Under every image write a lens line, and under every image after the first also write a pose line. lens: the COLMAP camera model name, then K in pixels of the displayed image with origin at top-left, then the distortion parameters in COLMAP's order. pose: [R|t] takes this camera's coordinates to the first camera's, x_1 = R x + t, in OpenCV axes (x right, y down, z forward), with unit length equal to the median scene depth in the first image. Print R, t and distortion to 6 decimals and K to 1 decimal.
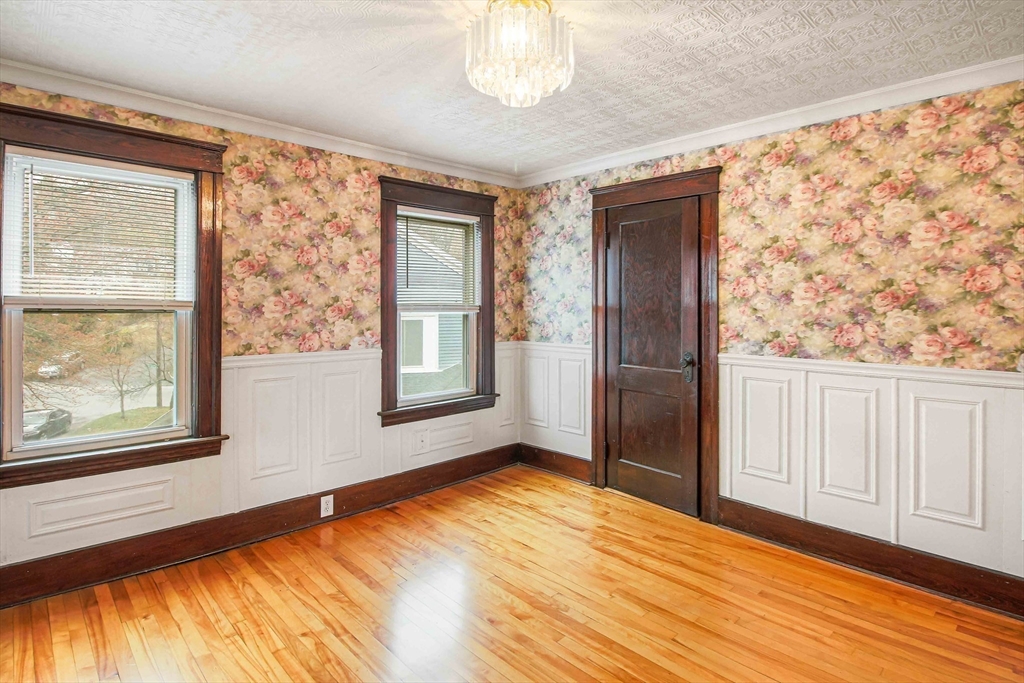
lens RADIAL K [[537.9, 0, 510.1], [0, 537.9, 303.4], [0, 0, 1]] dist [-0.006653, -0.002748]
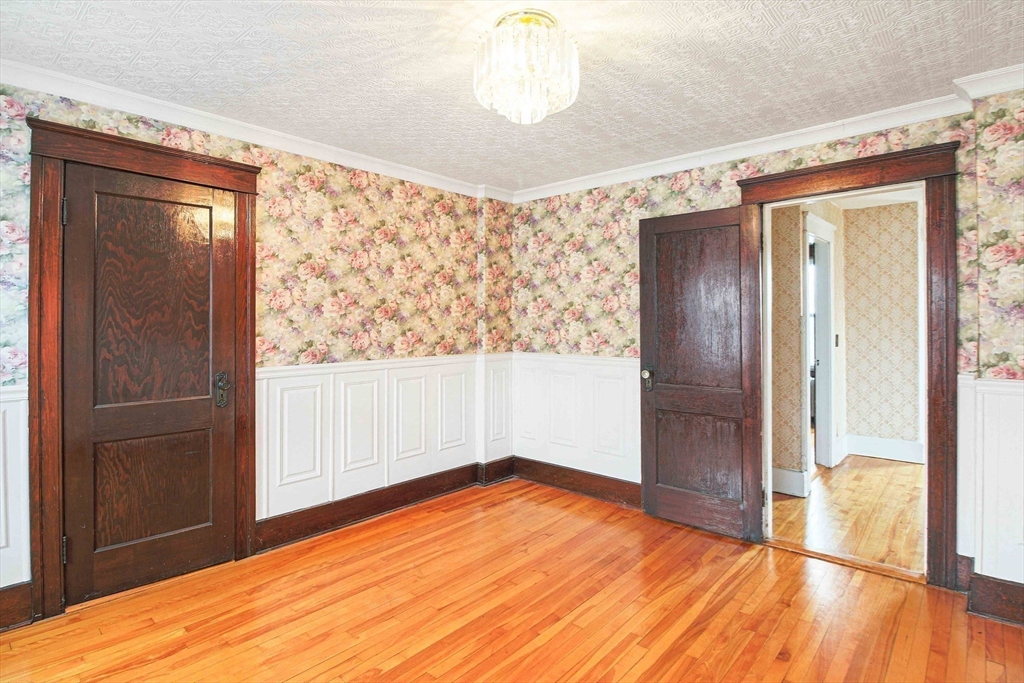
lens RADIAL K [[524.5, 0, 508.1], [0, 524.5, 319.5], [0, 0, 1]] dist [-0.003782, -0.001782]
pose [[-0.080794, 0.003435, 0.996725, -0.605577], [-0.000772, 0.999994, -0.003509, 0.012414], [-0.996731, -0.001053, -0.080790, 0.701657]]
